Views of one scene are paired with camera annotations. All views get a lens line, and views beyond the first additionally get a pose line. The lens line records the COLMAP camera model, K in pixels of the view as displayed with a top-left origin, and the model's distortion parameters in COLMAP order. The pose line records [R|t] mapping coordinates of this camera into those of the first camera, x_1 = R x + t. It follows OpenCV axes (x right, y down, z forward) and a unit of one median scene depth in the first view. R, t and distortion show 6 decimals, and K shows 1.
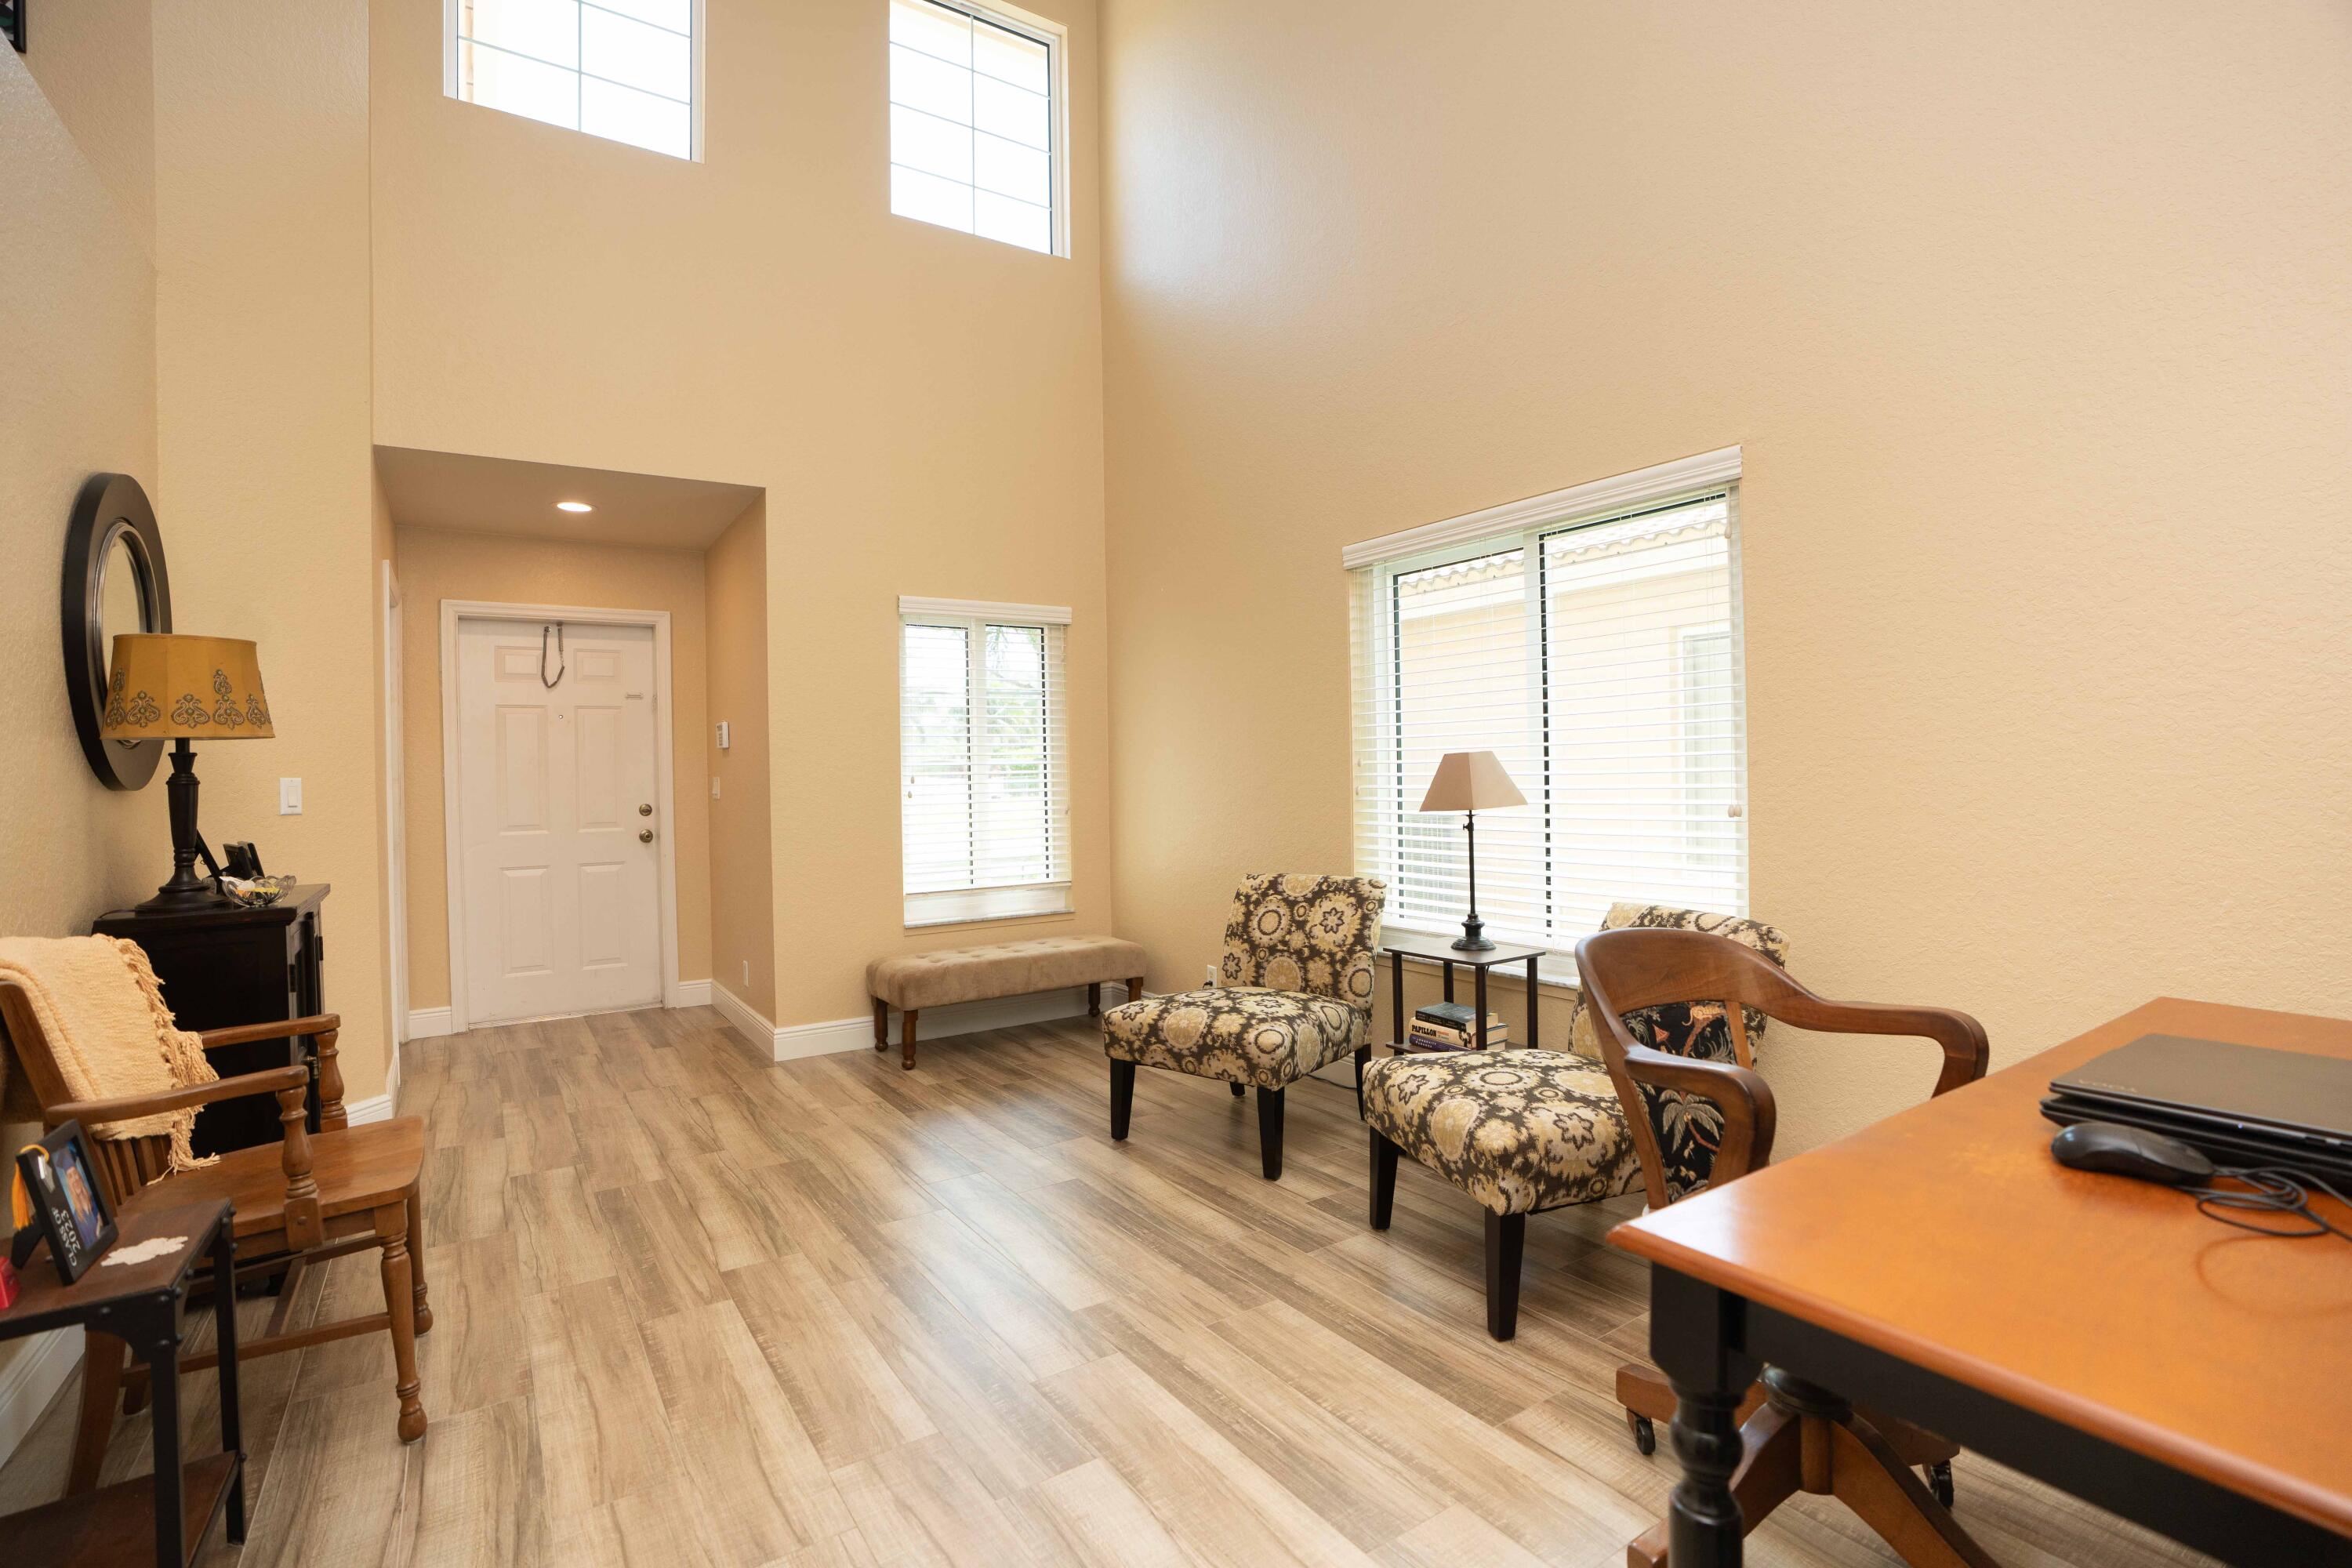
lens RADIAL K [[1099.6, 0, 1185.6], [0, 1099.6, 784.7], [0, 0, 1]] dist [-0.037521, 0.002899]
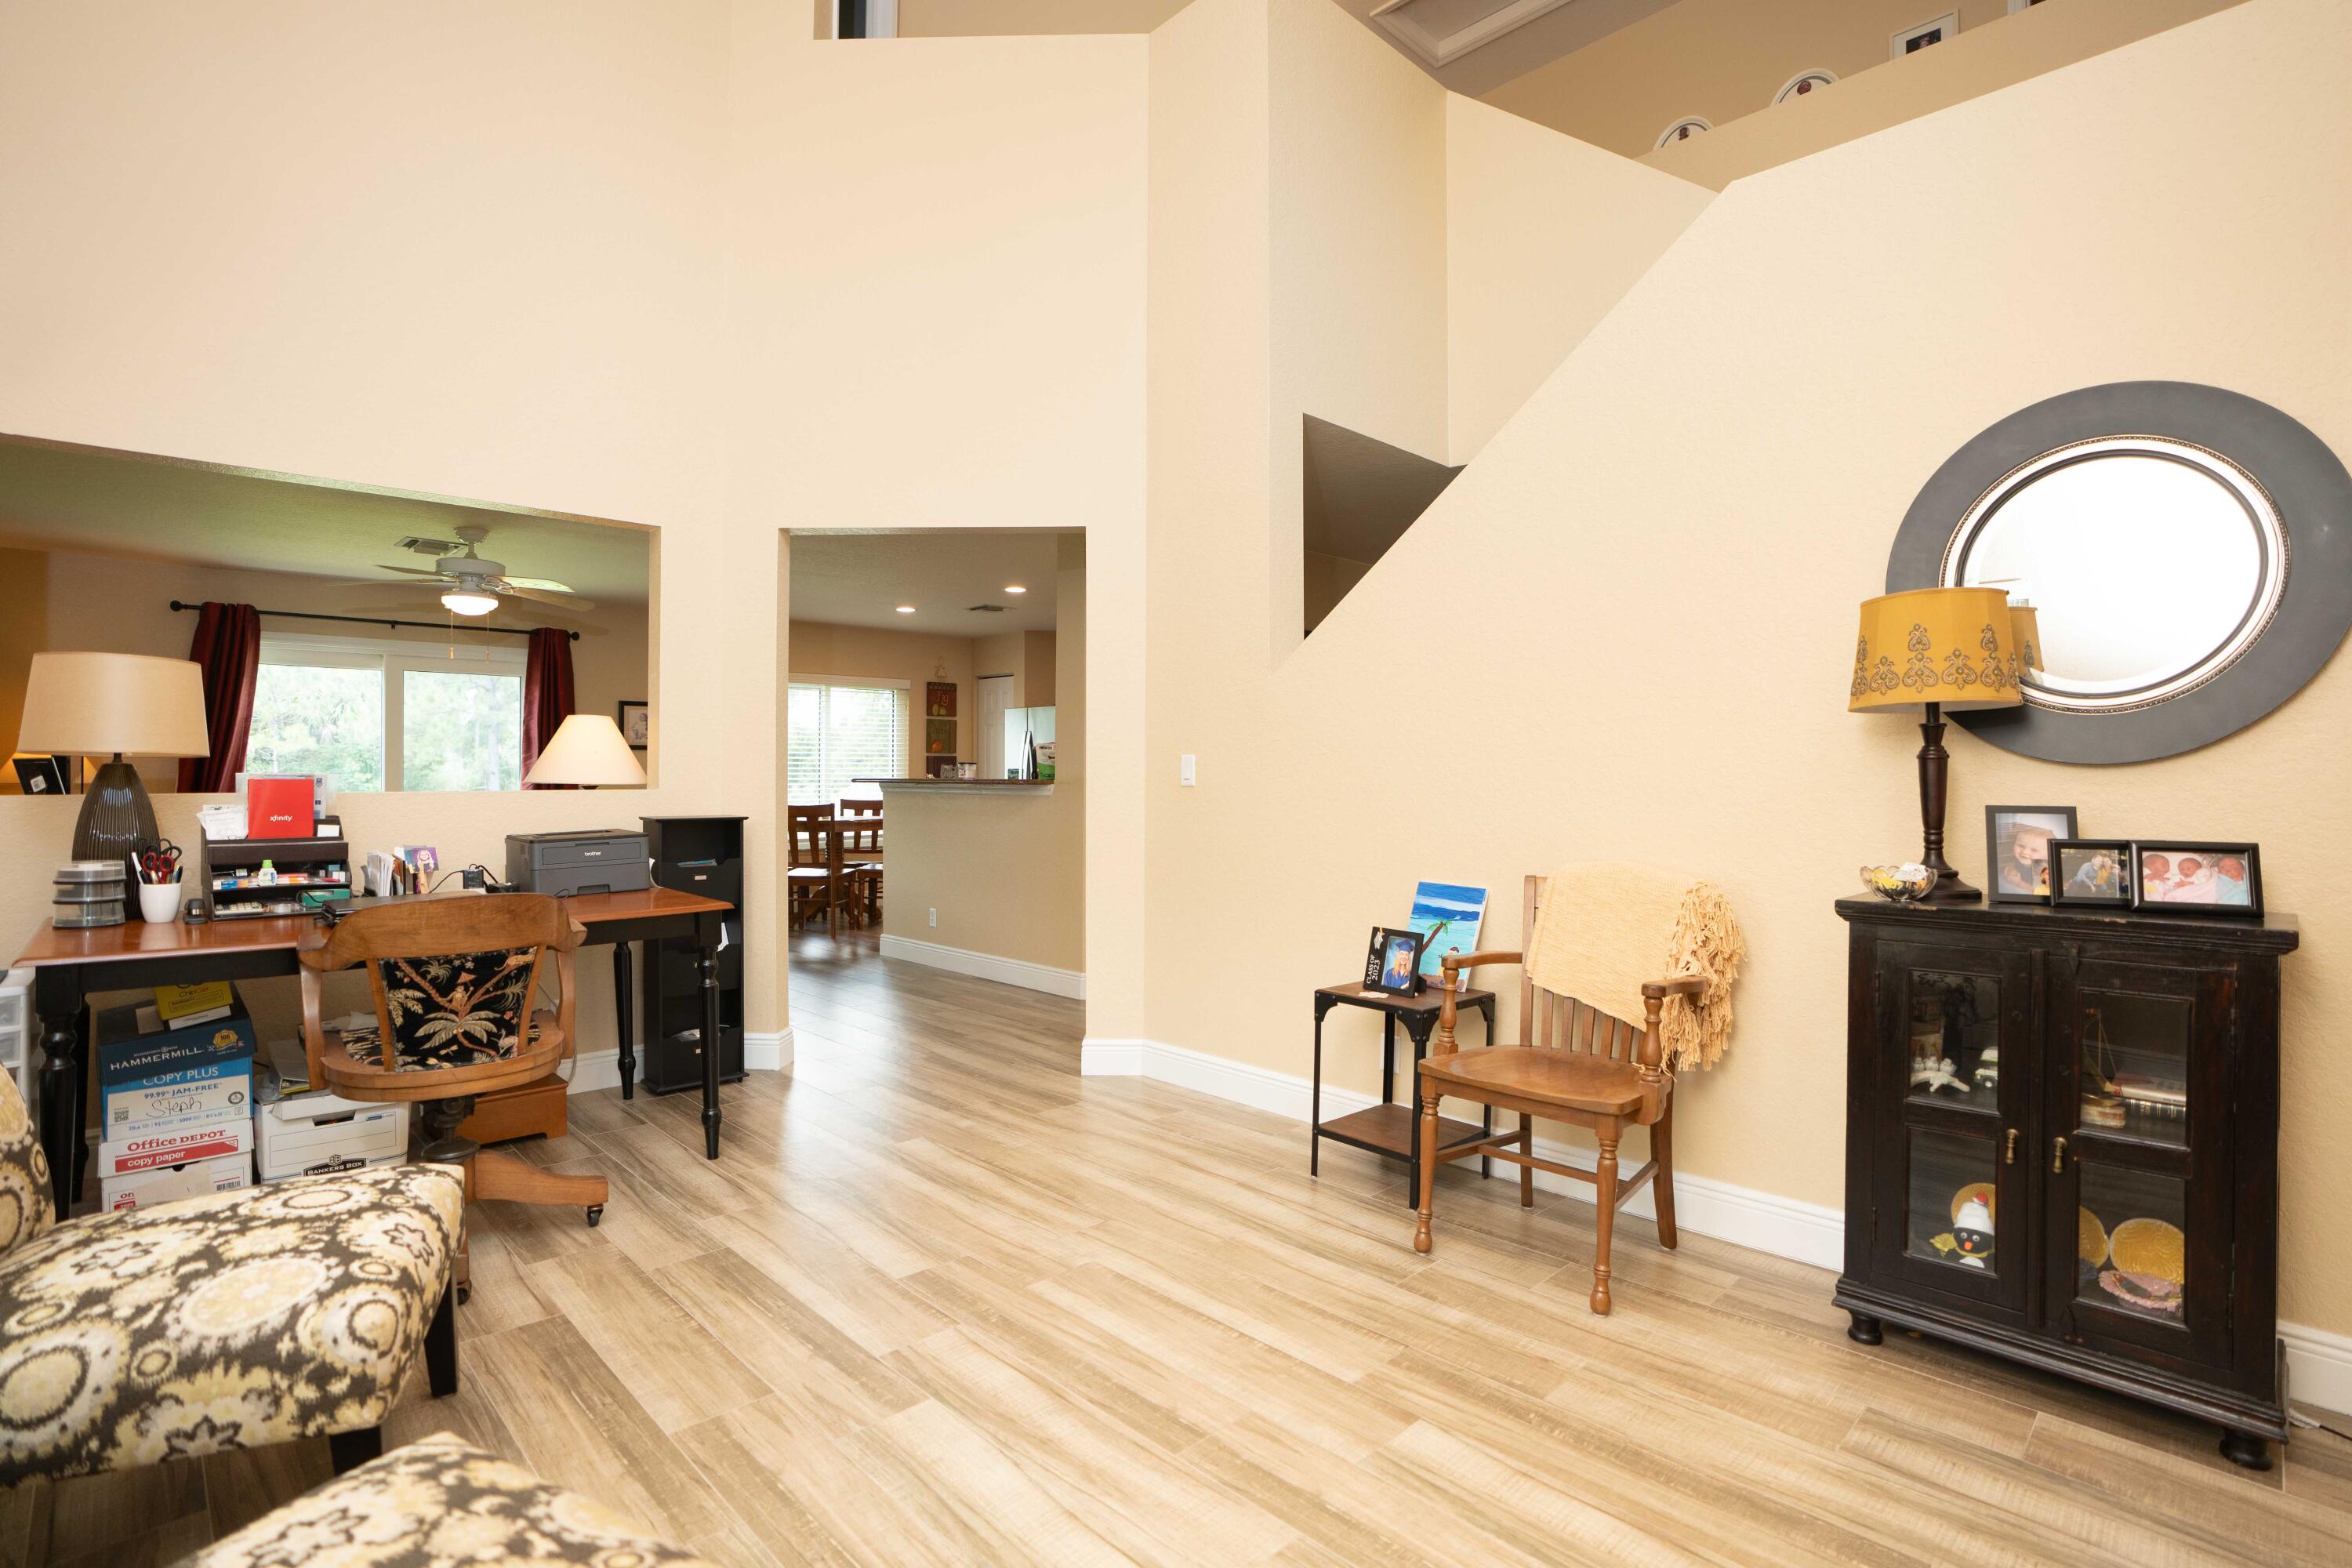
lens RADIAL K [[1099.6, 0, 1180.4], [0, 1099.6, 778.5], [0, 0, 1]] dist [-0.037521, 0.002899]
pose [[-0.982654, 0.017544, -0.184616, -0.142035], [0.016149, 0.999829, 0.009057, -0.002739], [0.184743, 0.005918, -0.982769, 1.806531]]
